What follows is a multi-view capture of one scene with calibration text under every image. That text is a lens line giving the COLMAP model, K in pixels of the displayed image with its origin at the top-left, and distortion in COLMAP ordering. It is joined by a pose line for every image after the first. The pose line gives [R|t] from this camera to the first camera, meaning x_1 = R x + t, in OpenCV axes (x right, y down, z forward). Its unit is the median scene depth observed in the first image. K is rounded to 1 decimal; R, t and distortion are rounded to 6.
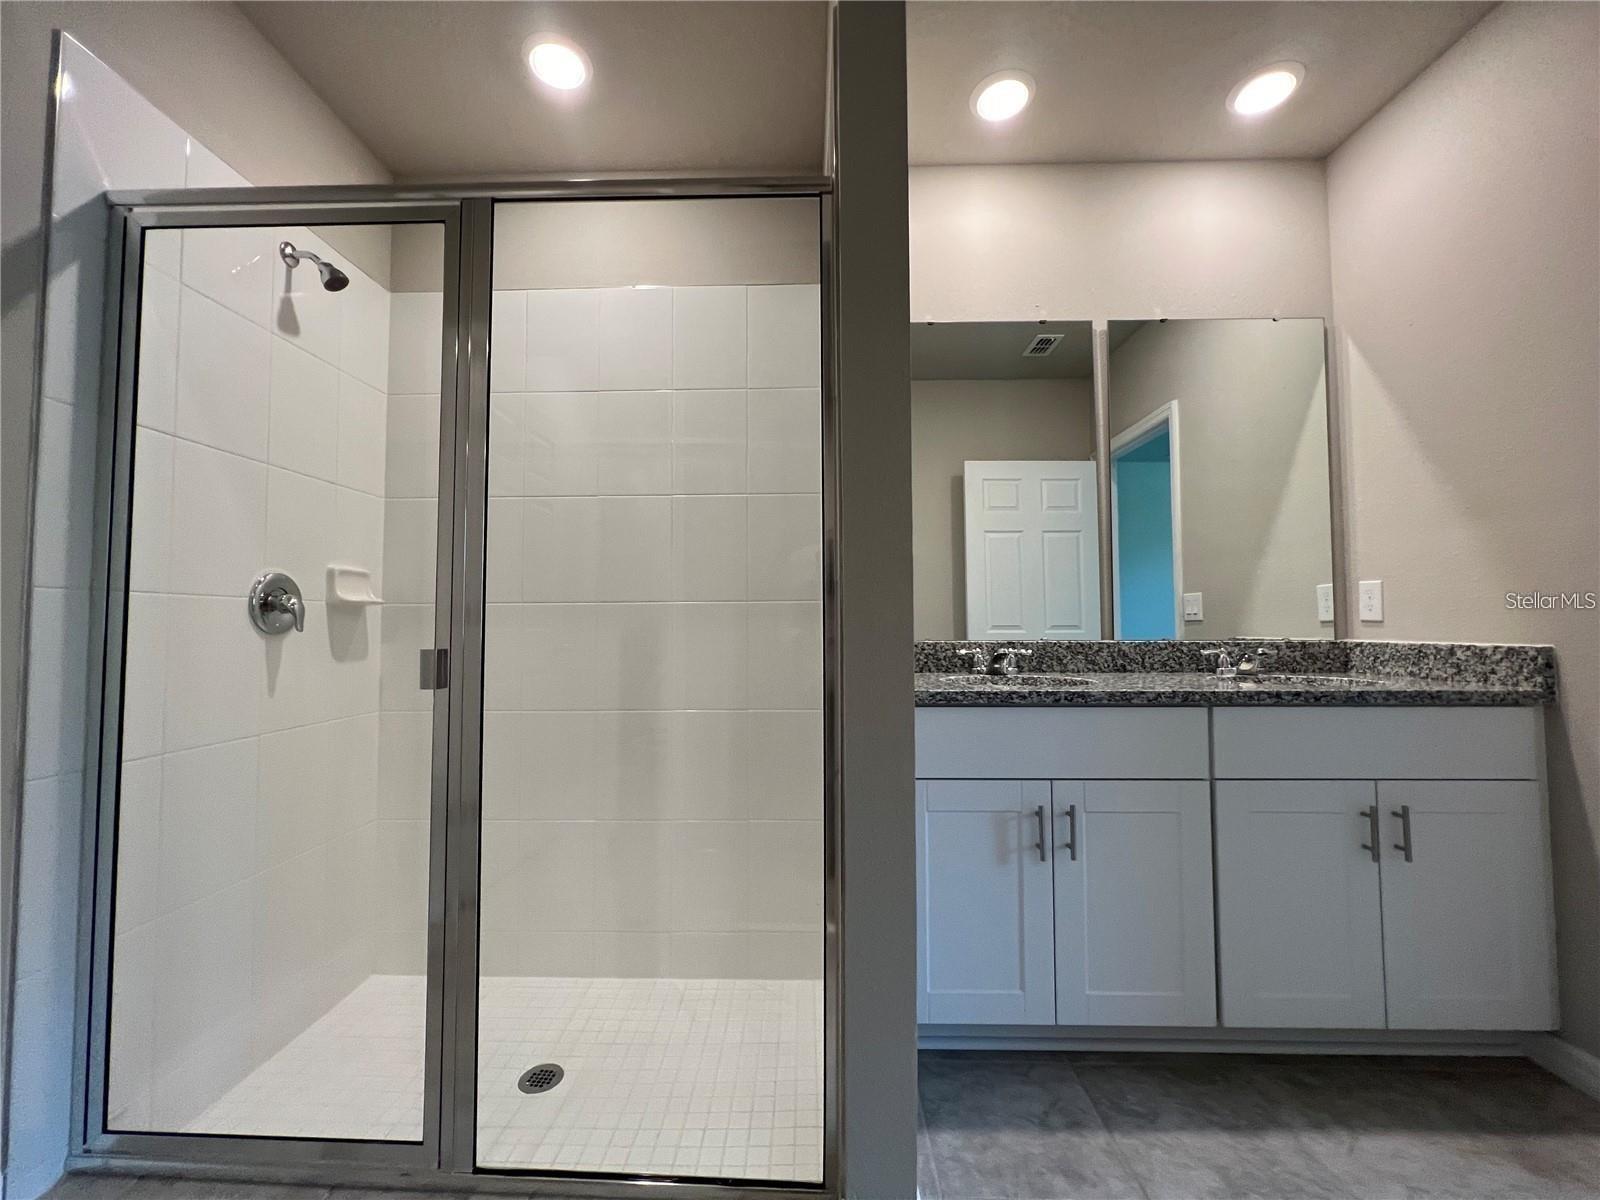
lens RADIAL K [[641.7, 0, 788.1], [0, 641.7, 610.9], [0, 0, 1]] dist [-0.004585, 0.000507]
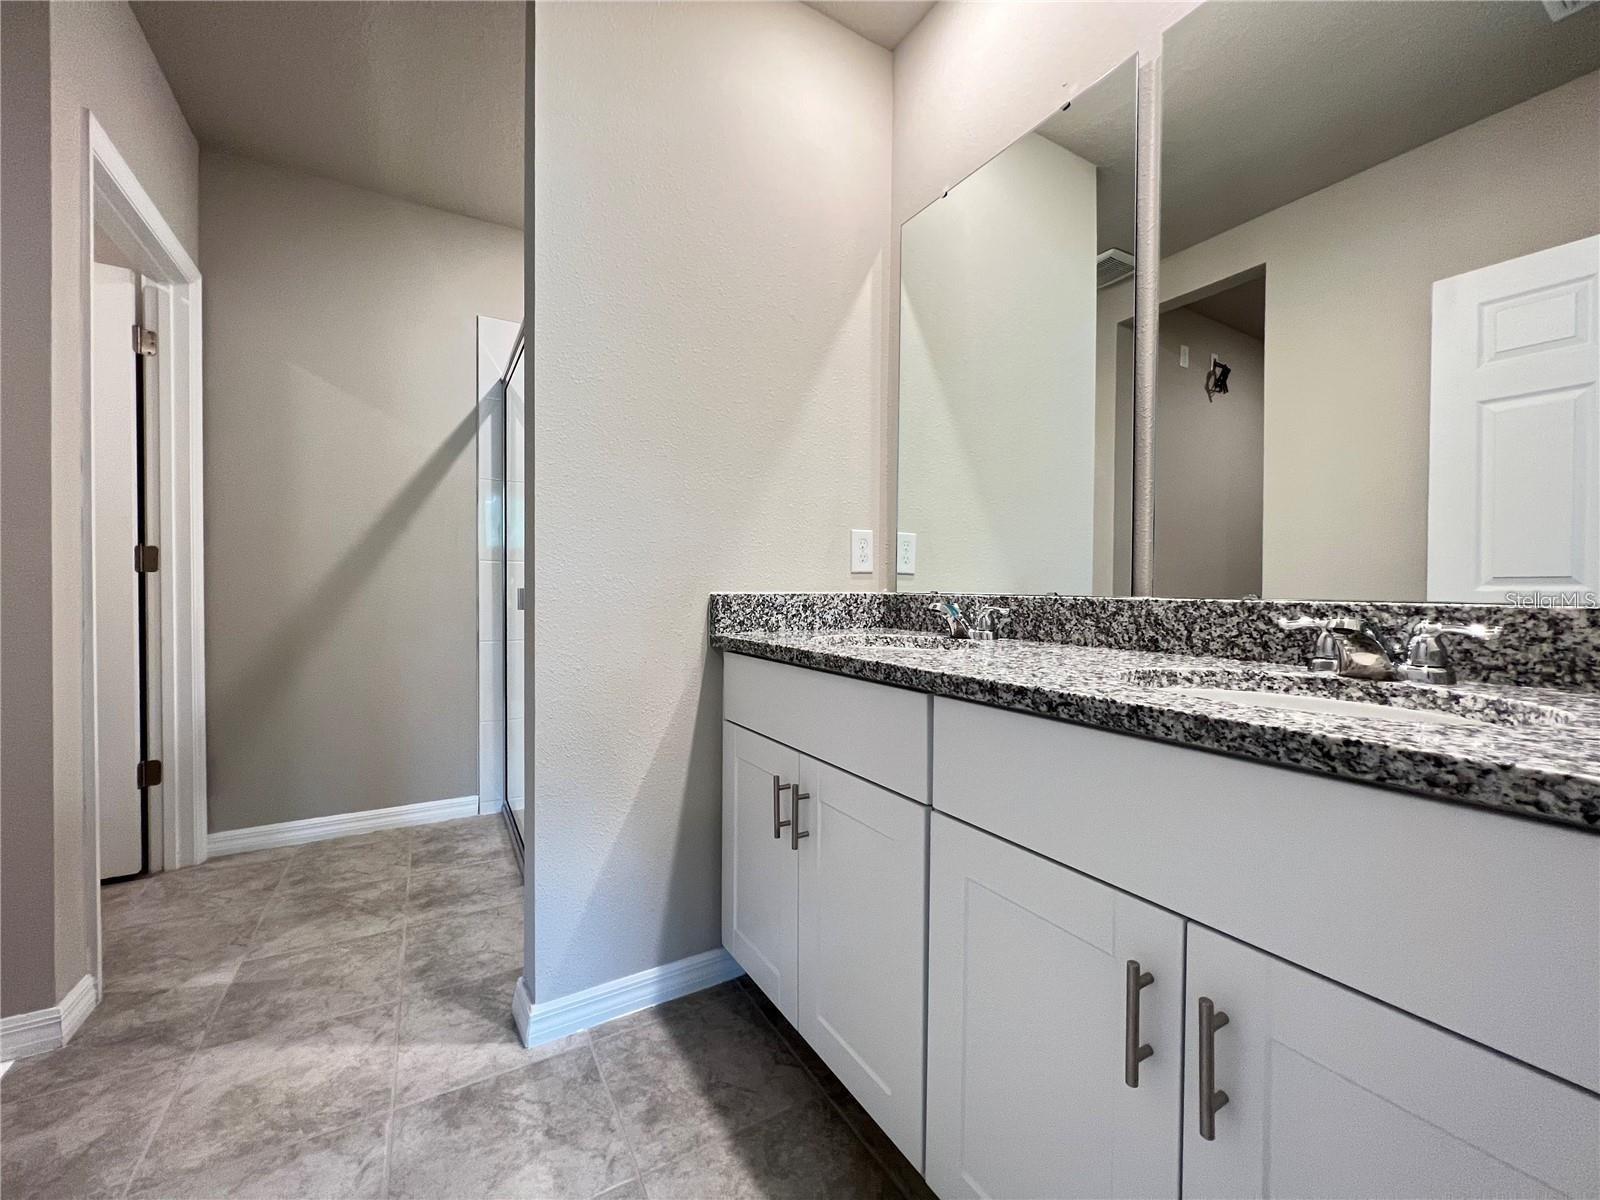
lens RADIAL K [[641.7, 0, 786.4], [0, 641.7, 606.2], [0, 0, 1]] dist [-0.004585, 0.000507]
pose [[0.524218, 0.030412, -0.851041, 0.848014], [0.012703, 0.998972, 0.043523, 0.025025], [0.851489, -0.033627, 0.523293, 0.414801]]
